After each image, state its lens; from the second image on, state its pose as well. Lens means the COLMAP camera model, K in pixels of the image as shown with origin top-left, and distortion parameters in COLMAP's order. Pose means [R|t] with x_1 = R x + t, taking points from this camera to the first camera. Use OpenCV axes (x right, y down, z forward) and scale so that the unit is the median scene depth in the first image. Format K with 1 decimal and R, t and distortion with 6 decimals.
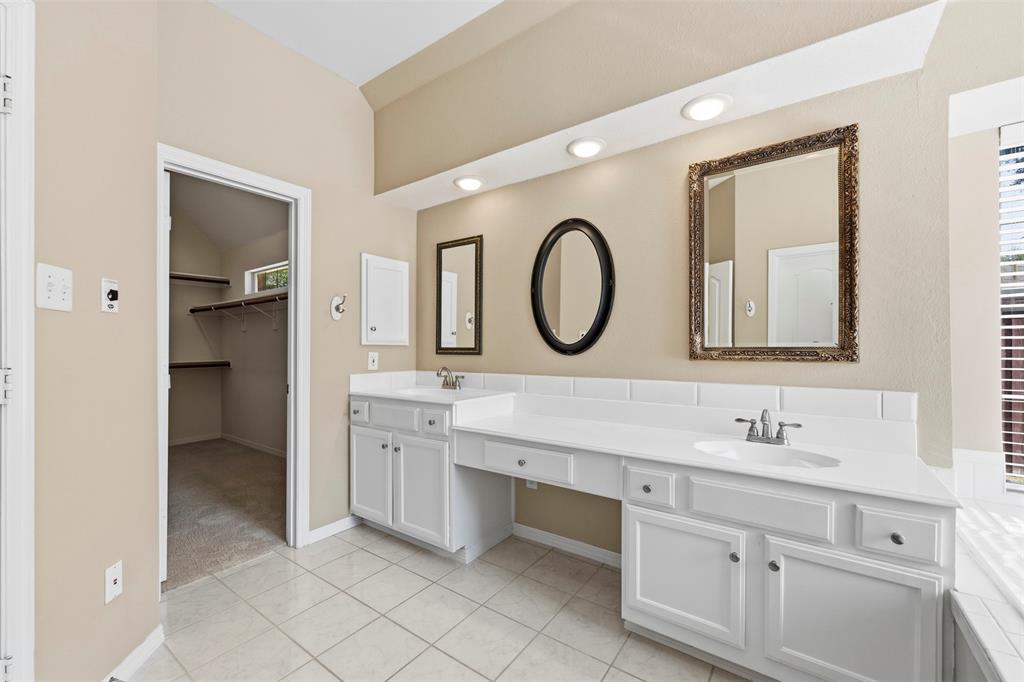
lens RADIAL K [[410.9, 0, 511.8], [0, 410.9, 350.7], [0, 0, 1]] dist [0.003007, 0.000343]
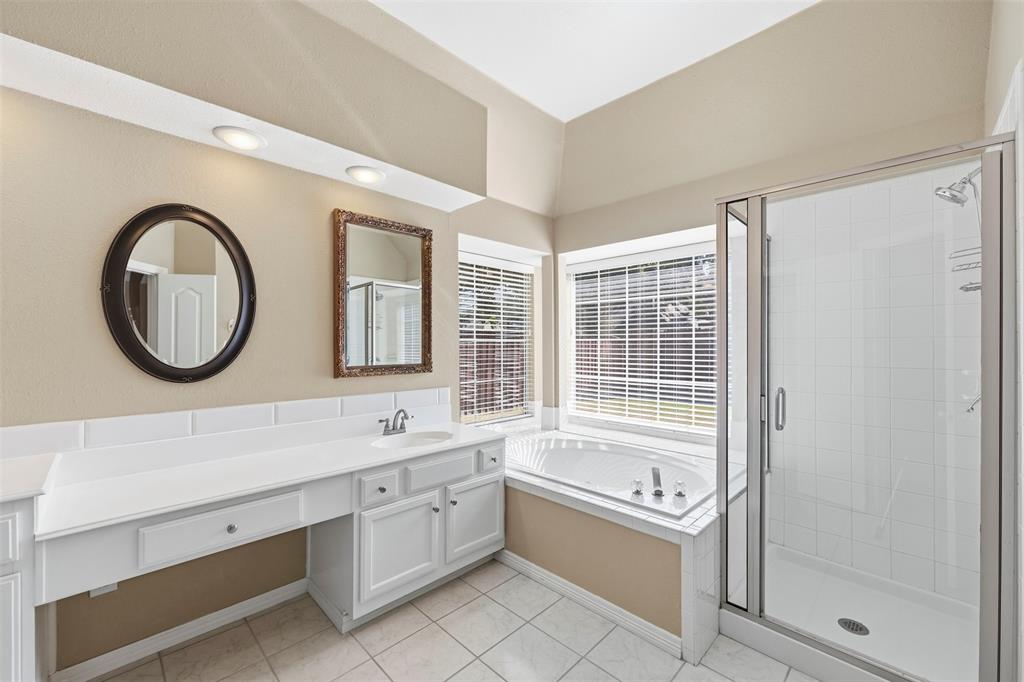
lens RADIAL K [[415.4, 0, 507.9], [0, 415.4, 346.1], [0, 0, 1]] dist [-0.002583, 0.000281]
pose [[0.163350, -0.001157, 0.986568, -0.705733], [0.010214, 0.999948, -0.000518, -0.068274], [-0.986515, 0.010161, 0.163353, 0.383957]]
